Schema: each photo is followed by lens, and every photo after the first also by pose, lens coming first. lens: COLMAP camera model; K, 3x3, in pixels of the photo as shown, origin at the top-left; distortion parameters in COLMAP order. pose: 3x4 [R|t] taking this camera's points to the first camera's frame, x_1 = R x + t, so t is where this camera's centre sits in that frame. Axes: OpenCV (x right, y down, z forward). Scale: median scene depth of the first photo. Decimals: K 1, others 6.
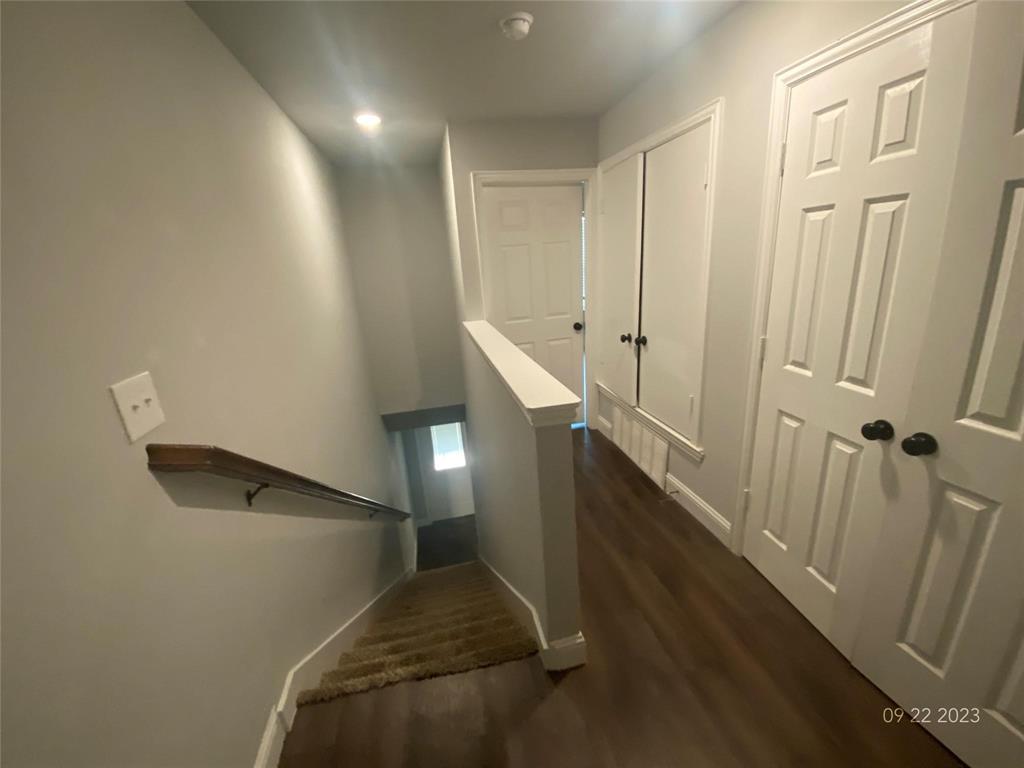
lens RADIAL K [[416.0, 0, 509.8], [0, 416.0, 383.5], [0, 0, 1]] dist [-0.002987, -0.001593]
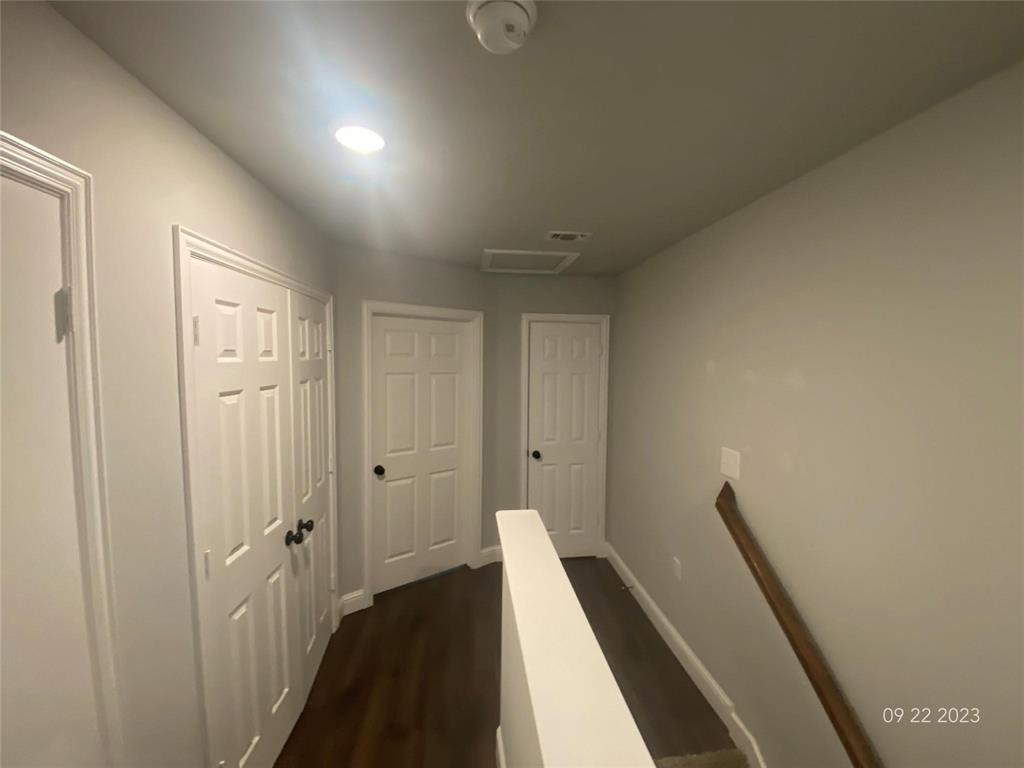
lens RADIAL K [[417.2, 0, 512.4], [0, 417.2, 383.2], [0, 0, 1]] dist [0.000811, -0.001214]
pose [[-0.994230, 0.047318, 0.096273, -0.025299], [0.078541, 0.932376, 0.352855, -0.763807], [-0.073066, 0.358380, -0.930712, 1.925097]]
